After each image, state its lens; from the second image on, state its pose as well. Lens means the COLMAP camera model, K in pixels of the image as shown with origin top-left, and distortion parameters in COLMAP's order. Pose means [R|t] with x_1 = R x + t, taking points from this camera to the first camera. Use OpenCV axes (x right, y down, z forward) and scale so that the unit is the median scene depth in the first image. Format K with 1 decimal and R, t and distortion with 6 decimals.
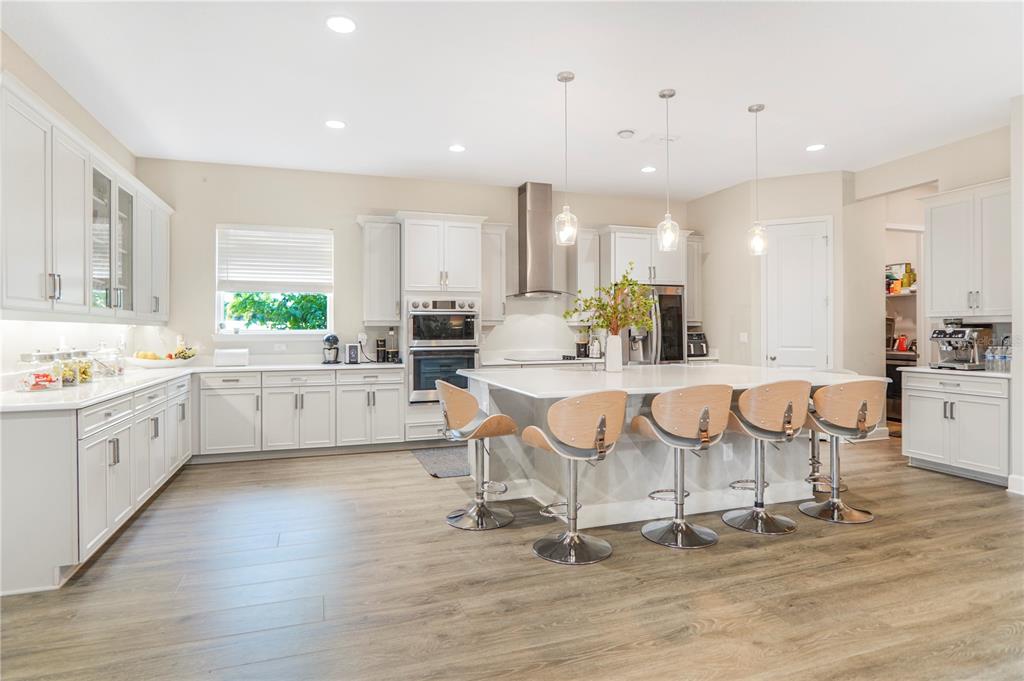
lens RADIAL K [[561.0, 0, 511.2], [0, 561.0, 345.6], [0, 0, 1]] dist [-0.020829, 0.001154]
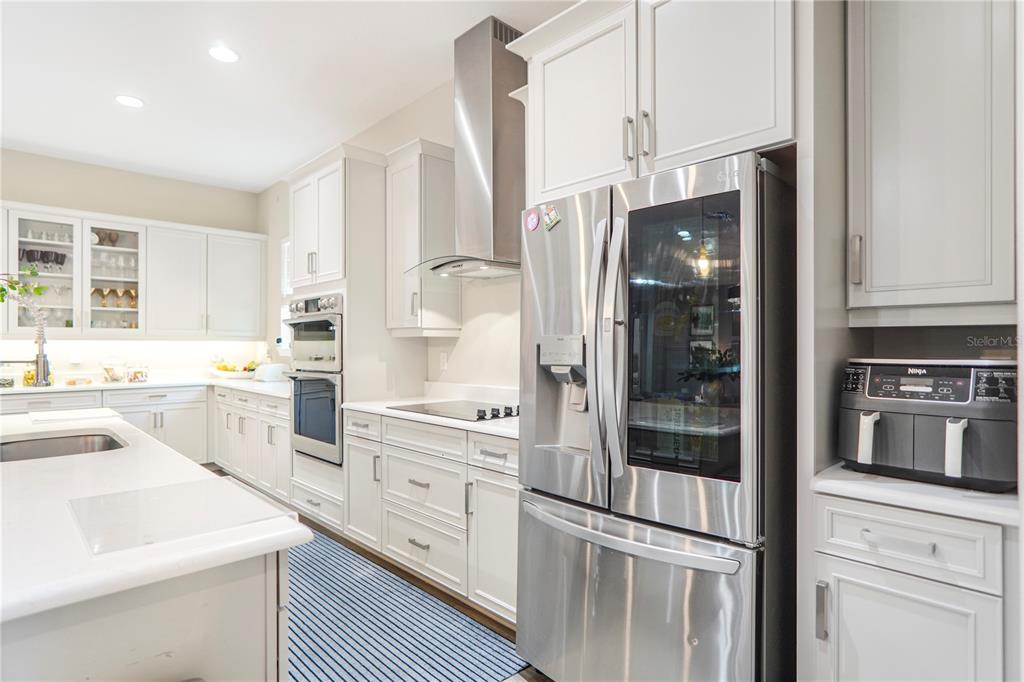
lens RADIAL K [[533.4, 0, 512.0], [0, 533.4, 341.0], [0, 0, 1]] dist [0.000157, 0.000764]
pose [[0.425727, -0.003367, -0.904845, 0.525311], [-0.020033, 0.999713, -0.013146, -0.029674], [0.904630, 0.023724, 0.425537, 0.947595]]
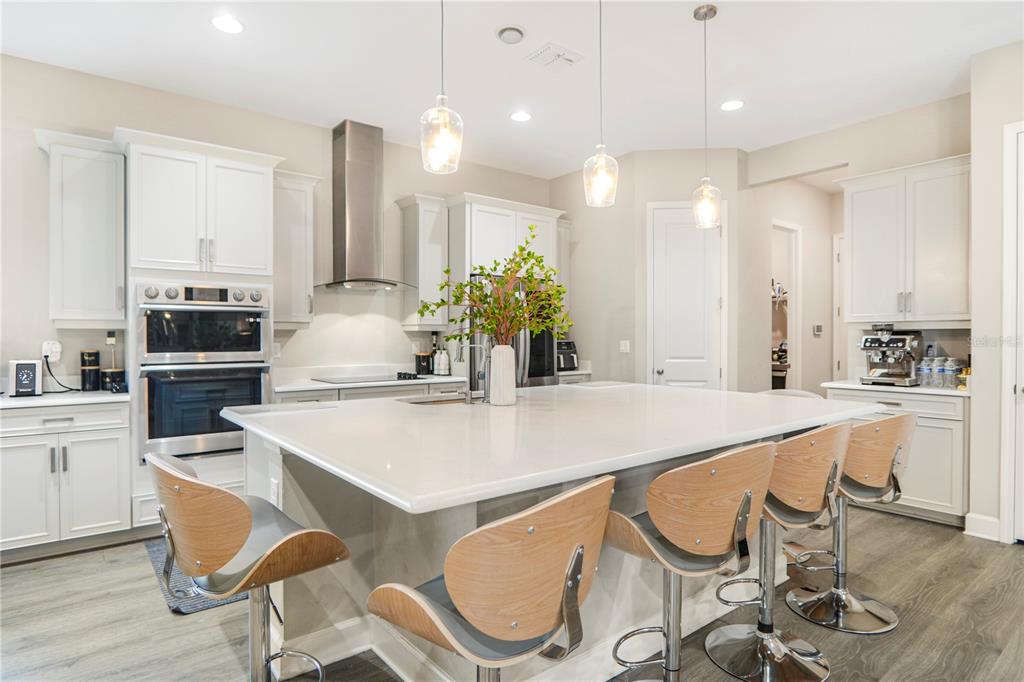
lens RADIAL K [[561.0, 0, 511.2], [0, 561.0, 346.1], [0, 0, 1]] dist [-0.020829, 0.001154]
pose [[0.943960, -0.002462, 0.330049, -0.007936], [0.006463, 0.999918, -0.011027, -0.008282], [-0.329995, 0.012543, 0.943899, 0.323558]]
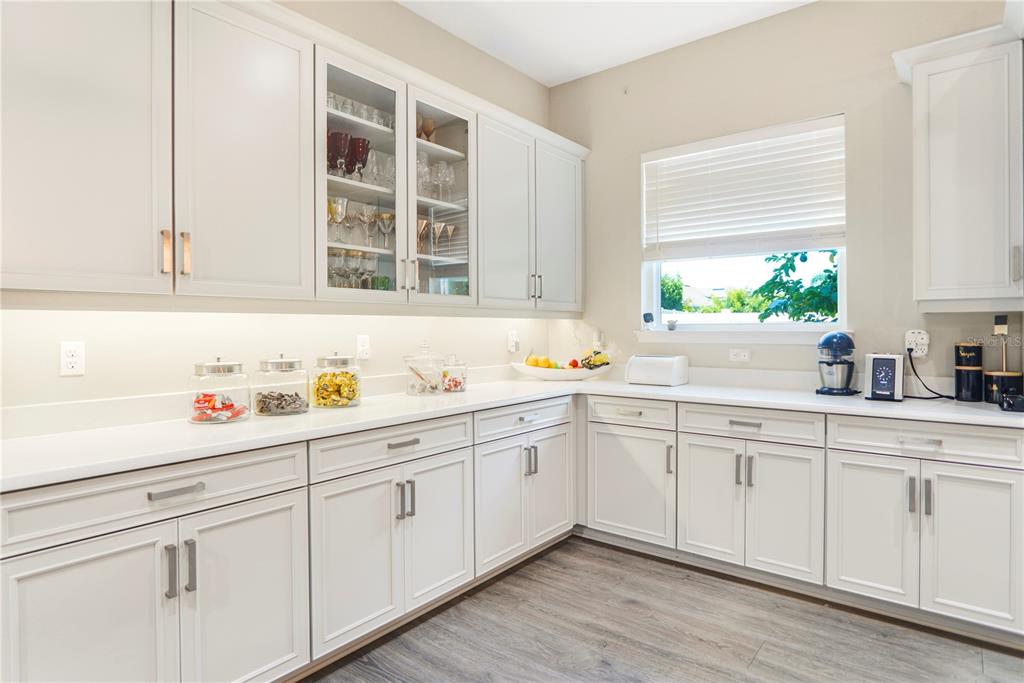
lens RADIAL K [[562.6, 0, 510.7], [0, 562.6, 330.5], [0, 0, 1]] dist [-0.021113, -0.000182]
pose [[0.534546, 0.004570, -0.845127, -0.071353], [-0.017419, 0.999833, -0.005612, -0.014444], [0.844960, 0.017722, 0.534536, 0.524736]]
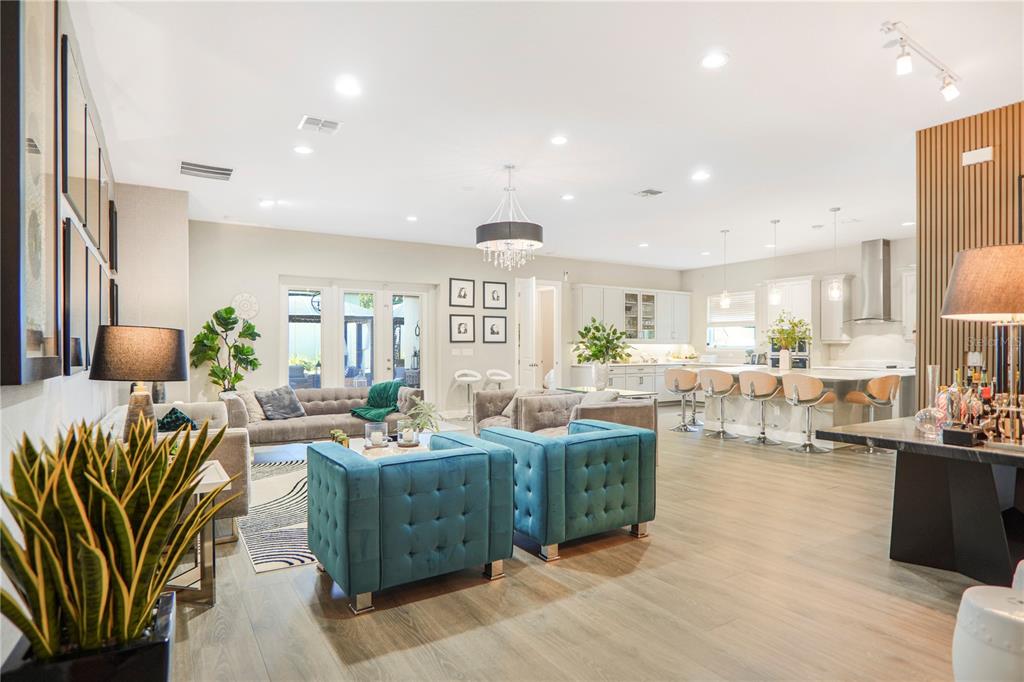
lens RADIAL K [[561.0, 0, 511.2], [0, 561.0, 346.1], [0, 0, 1]] dist [-0.020829, 0.001154]
pose [[0.232039, 0.003020, -0.972702, 1.355706], [-0.025225, 0.999678, -0.002913, -0.001871], [0.972379, 0.025212, 0.232040, -0.223262]]
